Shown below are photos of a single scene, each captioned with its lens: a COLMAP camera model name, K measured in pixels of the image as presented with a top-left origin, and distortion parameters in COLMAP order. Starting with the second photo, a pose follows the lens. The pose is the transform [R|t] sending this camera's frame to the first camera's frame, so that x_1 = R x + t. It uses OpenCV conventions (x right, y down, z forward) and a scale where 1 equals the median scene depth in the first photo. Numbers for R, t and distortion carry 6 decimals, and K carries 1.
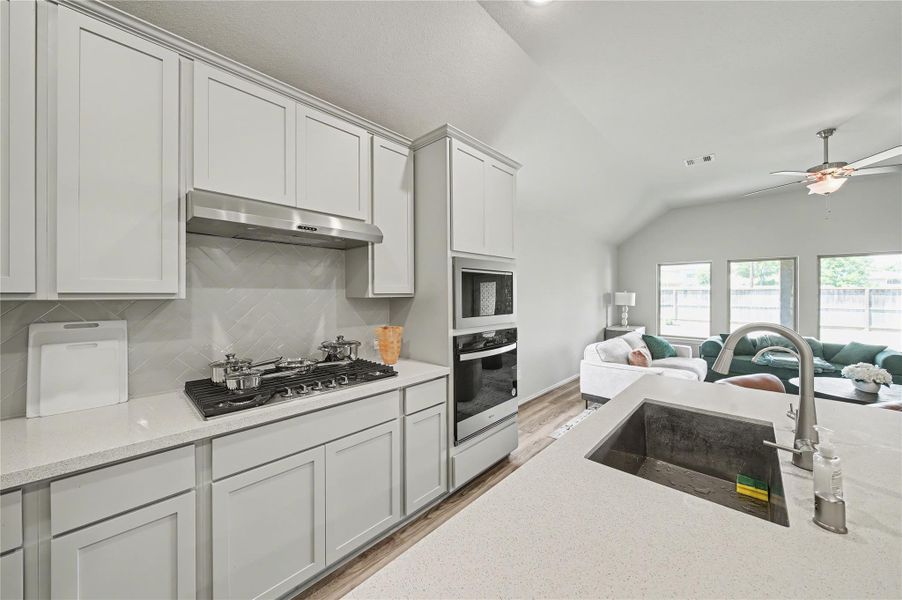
lens RADIAL K [[322.1, 0, 447.8], [0, 322.1, 295.7], [0, 0, 1]] dist [-0.006875, -0.000017]
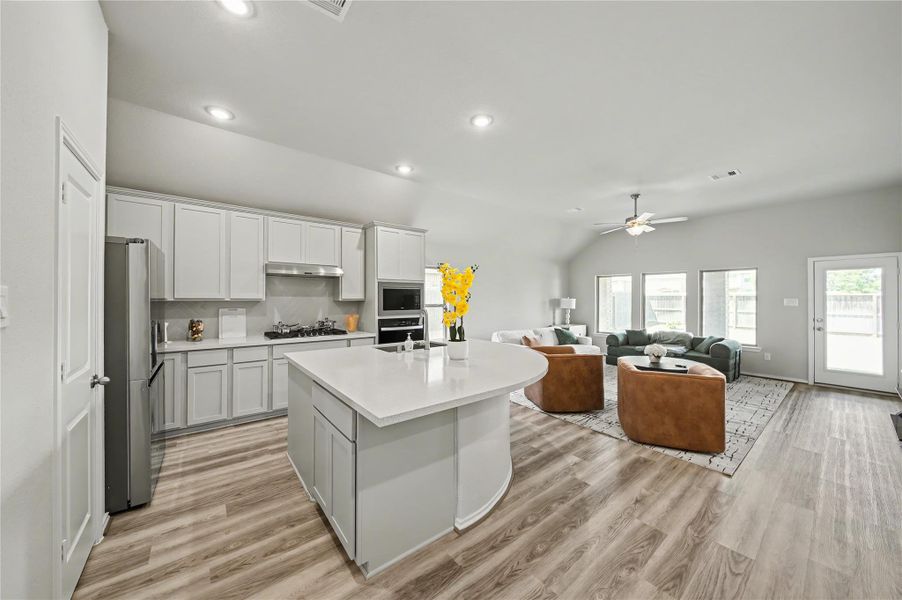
lens RADIAL K [[316.9, 0, 446.8], [0, 316.9, 298.7], [0, 0, 1]] dist [-0.005087, -0.000013]
pose [[0.989242, 0.003140, -0.146257, 0.762341], [-0.004017, 0.999976, -0.005697, 0.001963], [0.146235, 0.006223, 0.989230, -0.991867]]
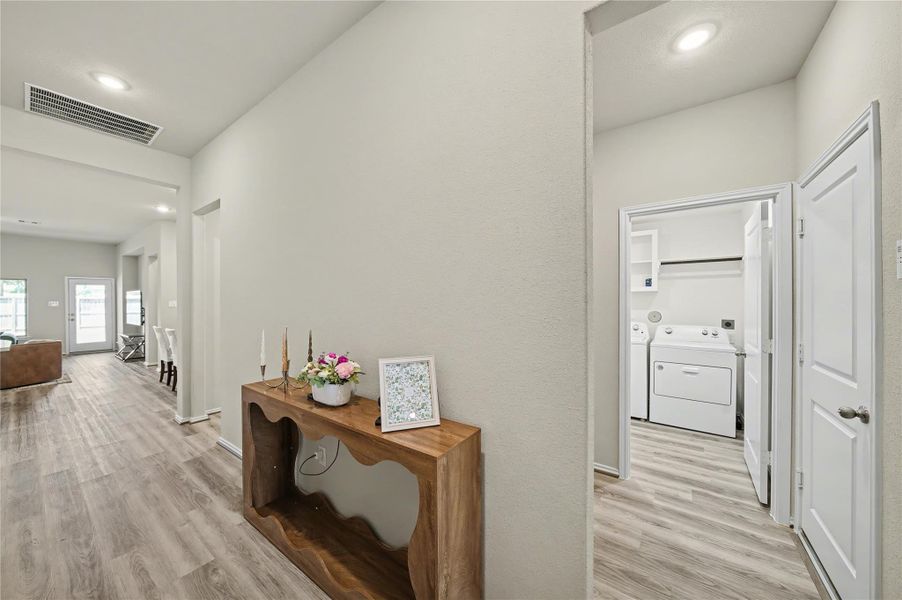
lens RADIAL K [[319.9, 0, 446.3], [0, 319.9, 302.9], [0, 0, 1]] dist [-0.005093, -0.000038]
pose [[-0.115344, -0.000998, 0.993325, -1.328712], [0.003177, 0.999994, 0.001373, 0.002854], [-0.993320, 0.003314, -0.115340, -2.450889]]
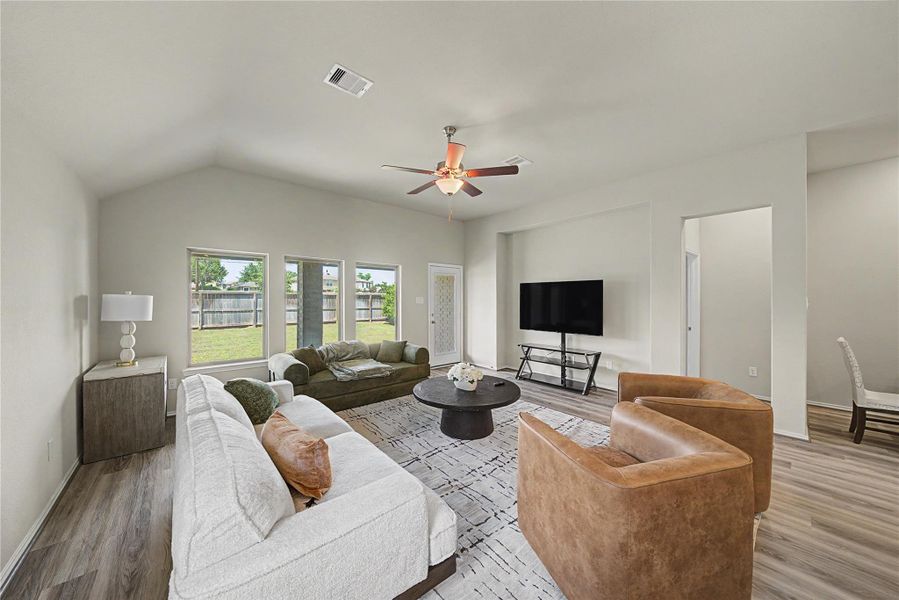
lens RADIAL K [[310.8, 0, 447.7], [0, 310.8, 300.5], [0, 0, 1]] dist [-0.005645, 0.000171]
pose [[0.104715, -0.005791, 0.994485, 0.385442], [0.001788, 0.999983, 0.005635, -0.008912], [-0.994501, 0.001188, 0.104724, 1.376582]]
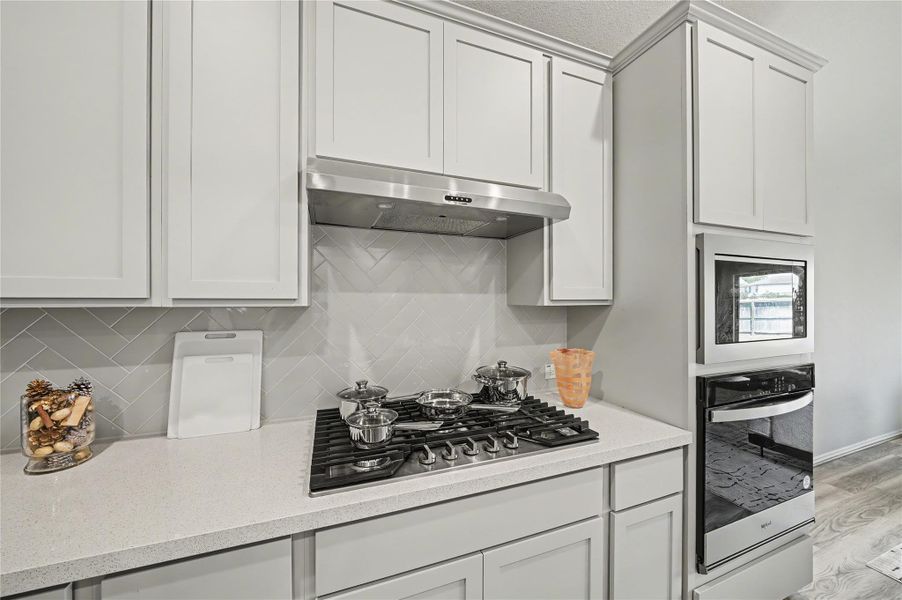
lens RADIAL K [[319.9, 0, 446.3], [0, 319.9, 302.9], [0, 0, 1]] dist [-0.005093, -0.000038]
pose [[0.898306, 0.005772, -0.439332, -0.130775], [-0.004580, 0.999982, 0.003774, -0.001465], [0.439346, -0.001378, 0.898317, 0.308039]]
